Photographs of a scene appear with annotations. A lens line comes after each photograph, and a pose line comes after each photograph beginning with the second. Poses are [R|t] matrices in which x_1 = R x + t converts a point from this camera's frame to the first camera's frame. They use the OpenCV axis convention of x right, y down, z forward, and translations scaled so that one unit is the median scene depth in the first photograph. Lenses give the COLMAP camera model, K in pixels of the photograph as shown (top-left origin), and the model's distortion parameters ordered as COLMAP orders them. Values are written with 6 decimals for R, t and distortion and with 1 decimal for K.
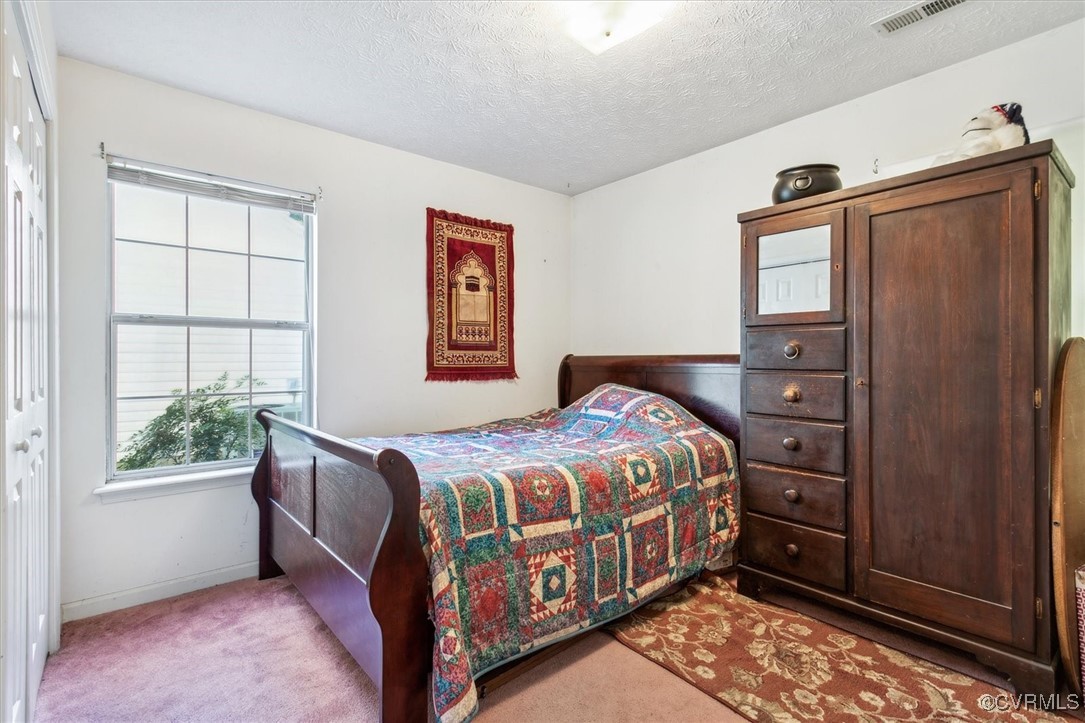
lens RADIAL K [[517.0, 0, 542.1], [0, 517.0, 356.4], [0, 0, 1]] dist [0.002092, 0.000739]
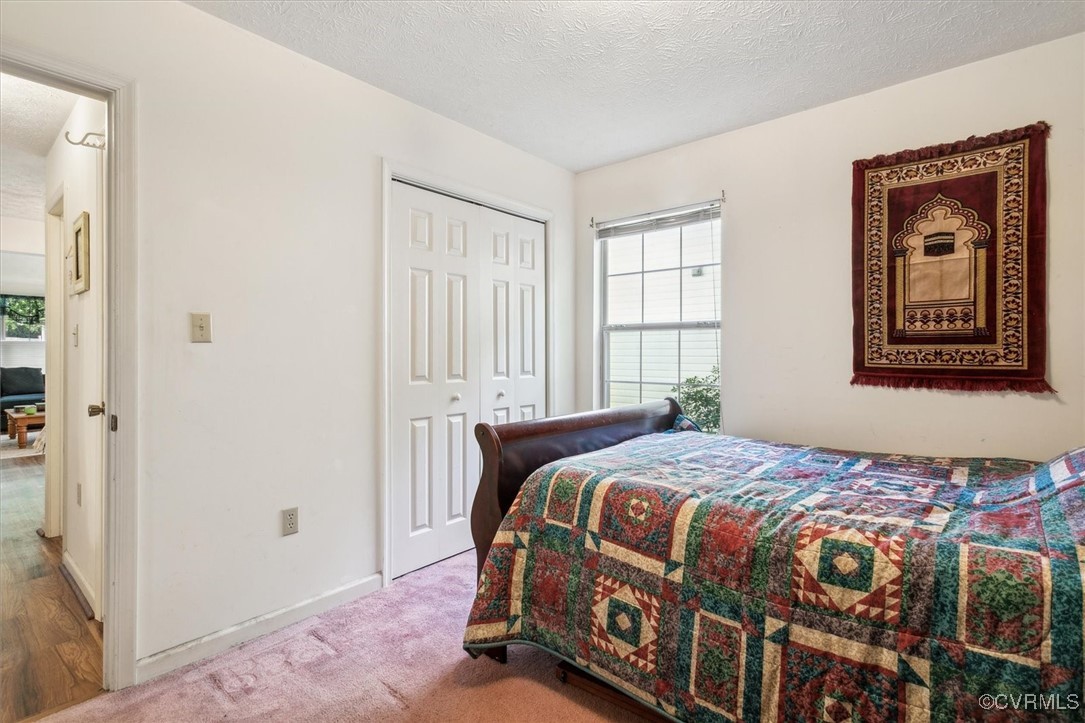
lens RADIAL K [[517.0, 0, 542.1], [0, 517.0, 356.4], [0, 0, 1]] dist [0.002092, 0.000739]
pose [[0.166540, 0.007450, -0.986007, 0.628118], [0.003290, 0.999962, 0.008111, -0.004050], [0.986029, -0.004594, 0.166509, 0.546533]]
